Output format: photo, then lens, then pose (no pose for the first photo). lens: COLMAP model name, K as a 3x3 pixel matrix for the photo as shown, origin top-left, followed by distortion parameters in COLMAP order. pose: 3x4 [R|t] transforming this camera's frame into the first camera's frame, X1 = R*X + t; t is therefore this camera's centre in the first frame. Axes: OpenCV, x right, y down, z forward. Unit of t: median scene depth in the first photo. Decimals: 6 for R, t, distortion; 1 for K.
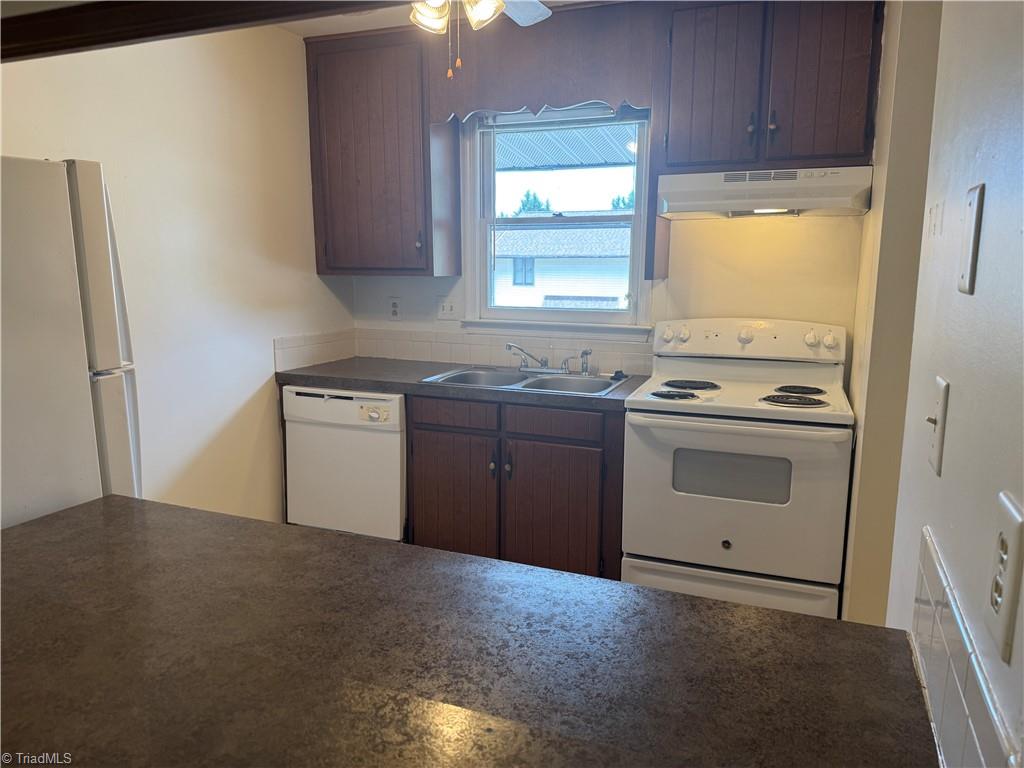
lens RADIAL K [[725.2, 0, 513.6], [0, 725.2, 382.0], [0, 0, 1]] dist [0.036910, -0.049153]
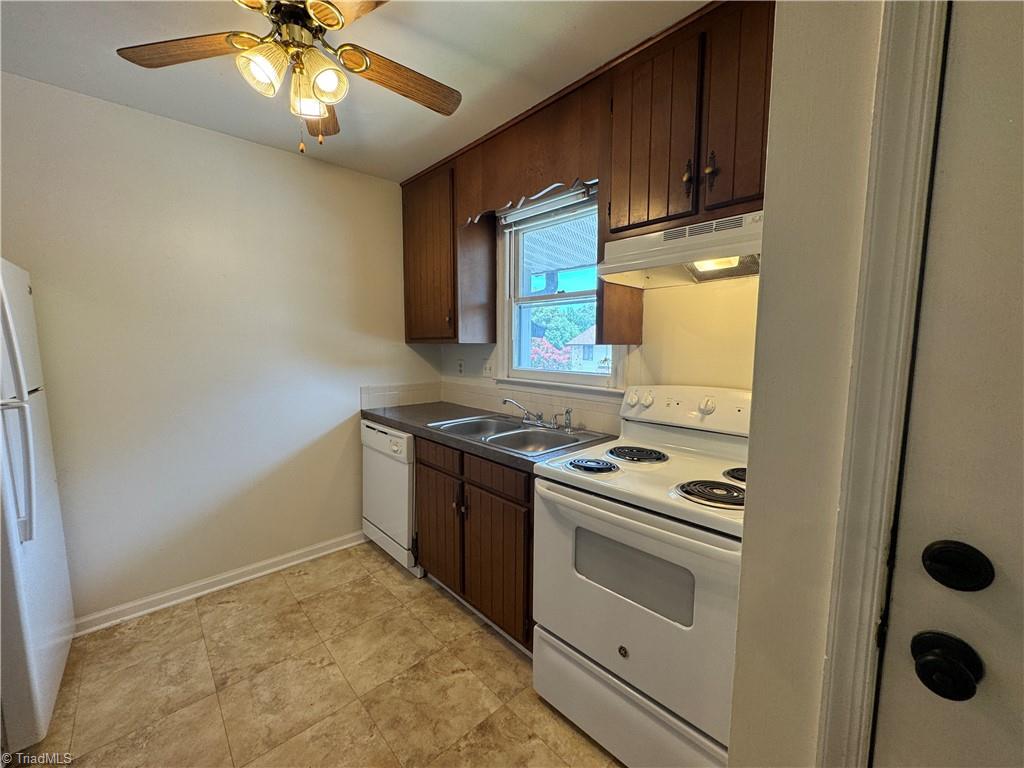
lens RADIAL K [[411.3, 0, 511.4], [0, 411.3, 382.5], [0, 0, 1]] dist [-0.002111, 0.000495]
pose [[0.907412, 0.041266, -0.418212, 0.296966], [-0.070927, 0.995929, -0.055623, -0.044670], [0.414214, 0.080136, 0.906645, 0.398723]]
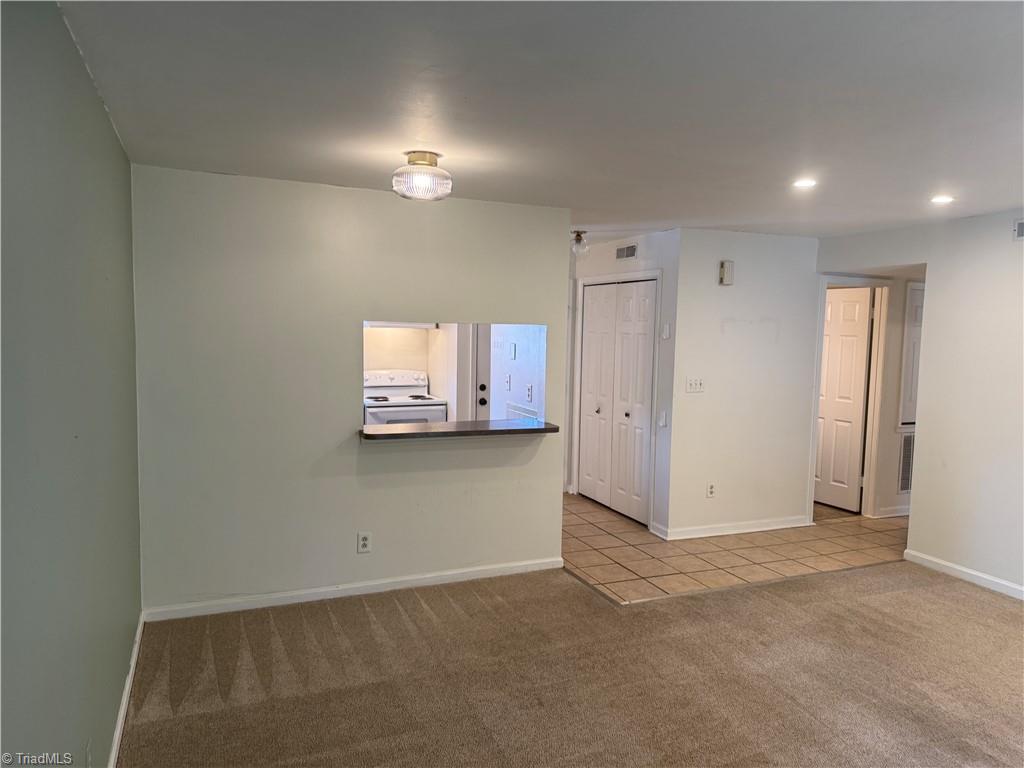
lens RADIAL K [[706.8, 0, 507.5], [0, 706.8, 366.6], [0, 0, 1]] dist [0.016042, -0.028428]
pose [[0.702253, -0.024072, 0.711520, -1.042953], [0.099948, 0.992864, -0.065056, 0.090842], [-0.704877, 0.116801, 0.699647, -0.890995]]
